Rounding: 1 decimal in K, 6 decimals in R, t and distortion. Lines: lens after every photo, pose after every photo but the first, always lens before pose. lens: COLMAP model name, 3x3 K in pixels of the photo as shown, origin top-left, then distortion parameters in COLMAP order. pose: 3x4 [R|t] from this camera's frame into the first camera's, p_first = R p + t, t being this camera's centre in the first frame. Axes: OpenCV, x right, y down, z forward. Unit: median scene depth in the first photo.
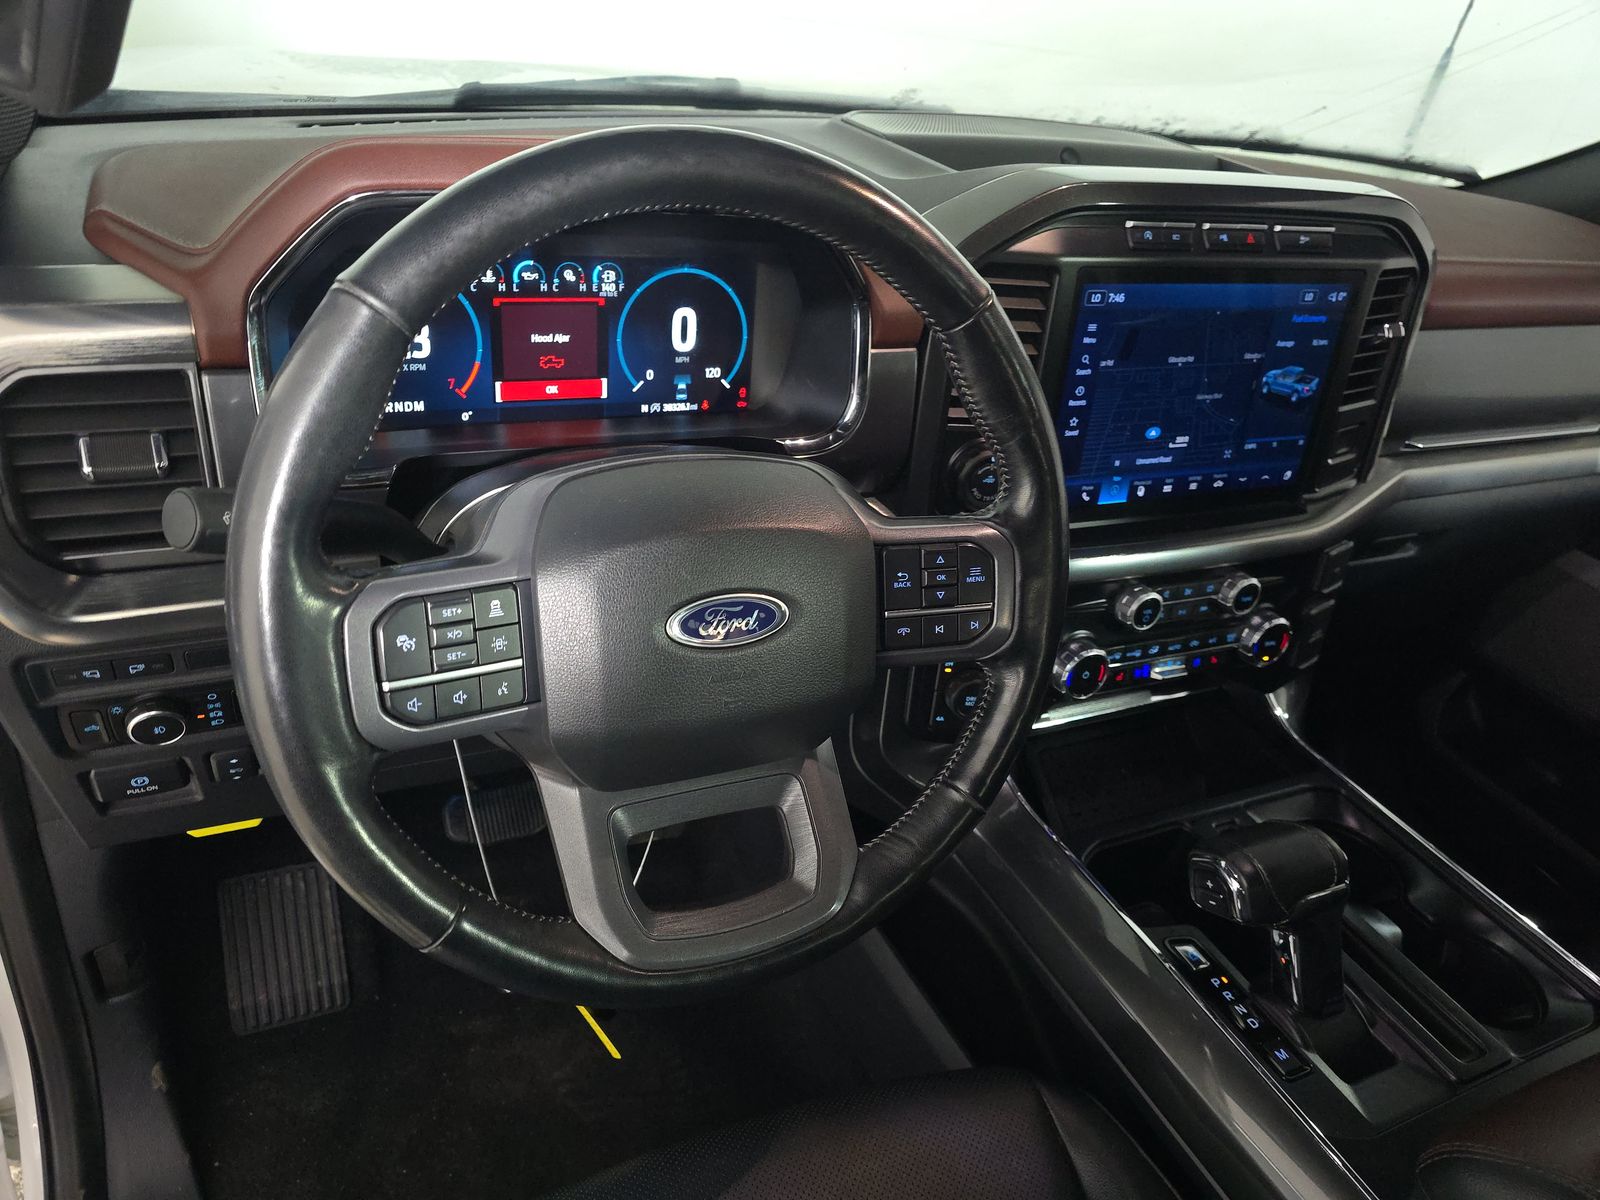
lens RADIAL K [[1056.8, 0, 790.0], [0, 1056.8, 596.6], [0, 0, 1]] dist [0.089881, -0.085756]
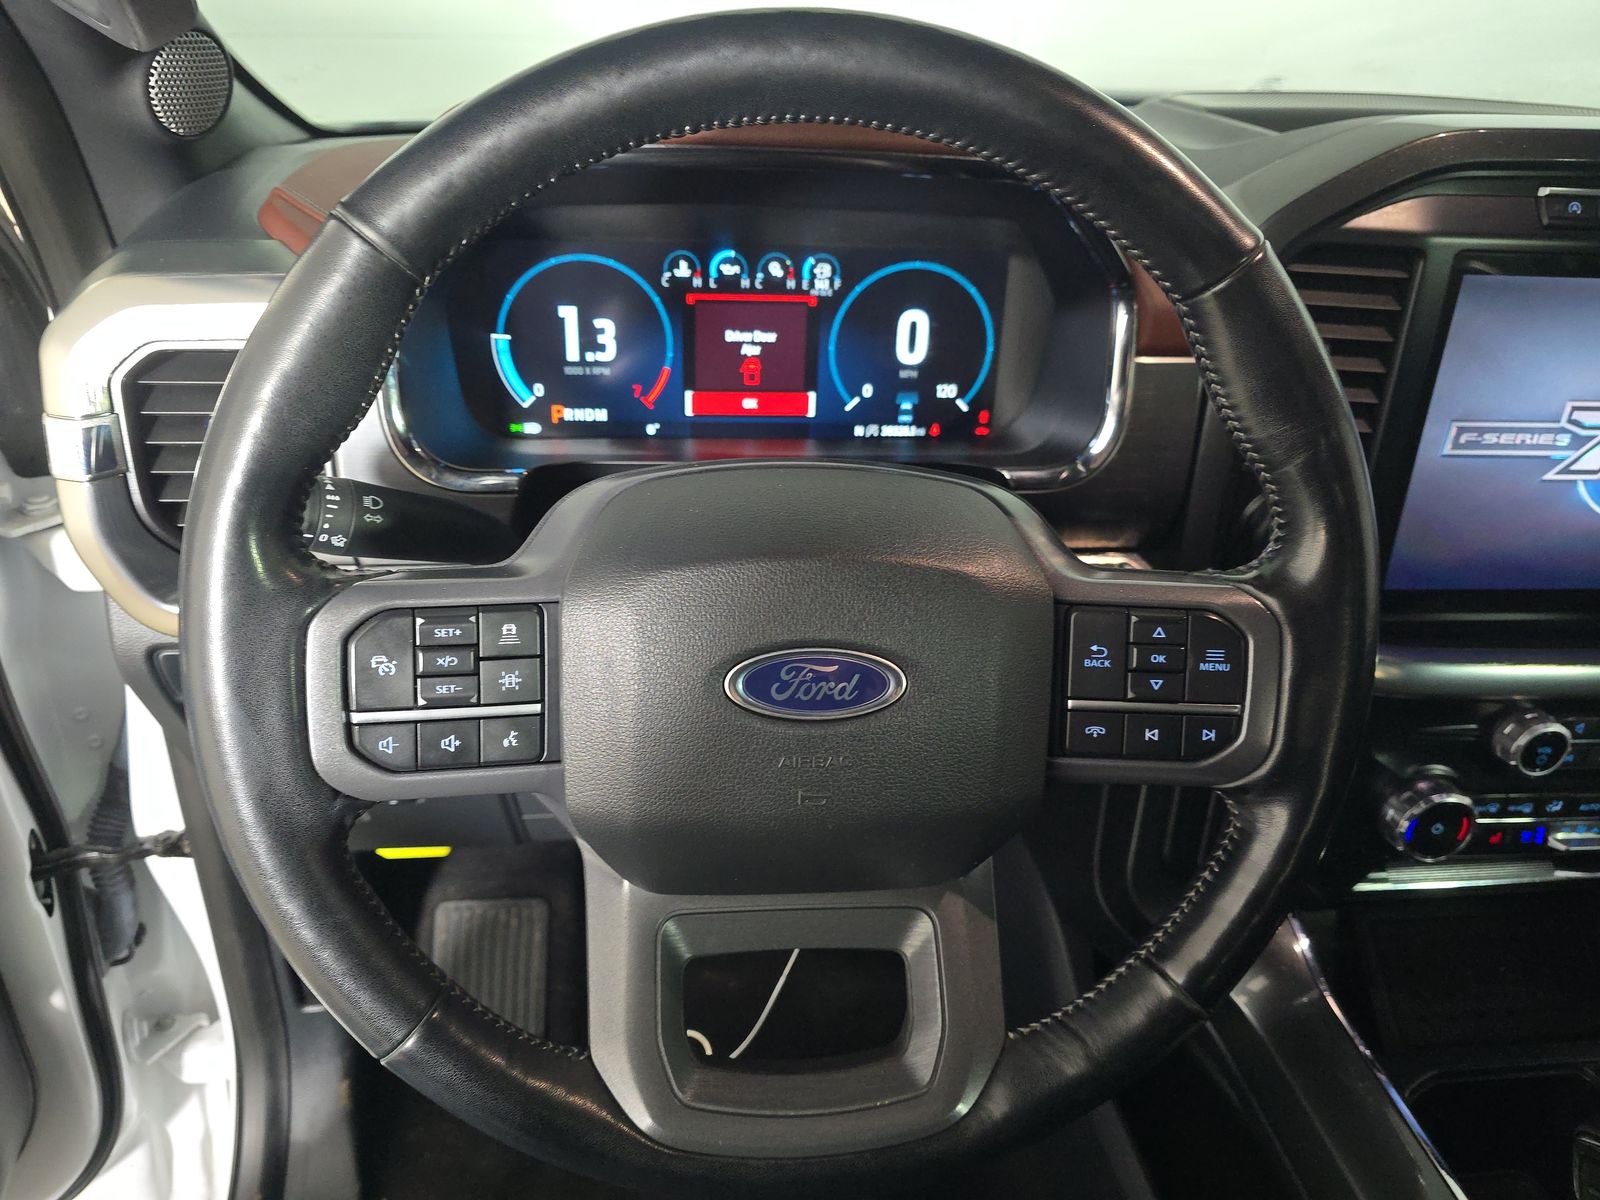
lens RADIAL K [[1082.4, 0, 800.0], [0, 1082.4, 600.0], [0, 0, 1]] dist [0.086114, -0.090864]
pose [[0.947810, 0.085135, -0.307258, 0.102804], [-0.103876, 0.993566, -0.045132, 0.000105], [0.301439, 0.074693, 0.950555, 0.193630]]
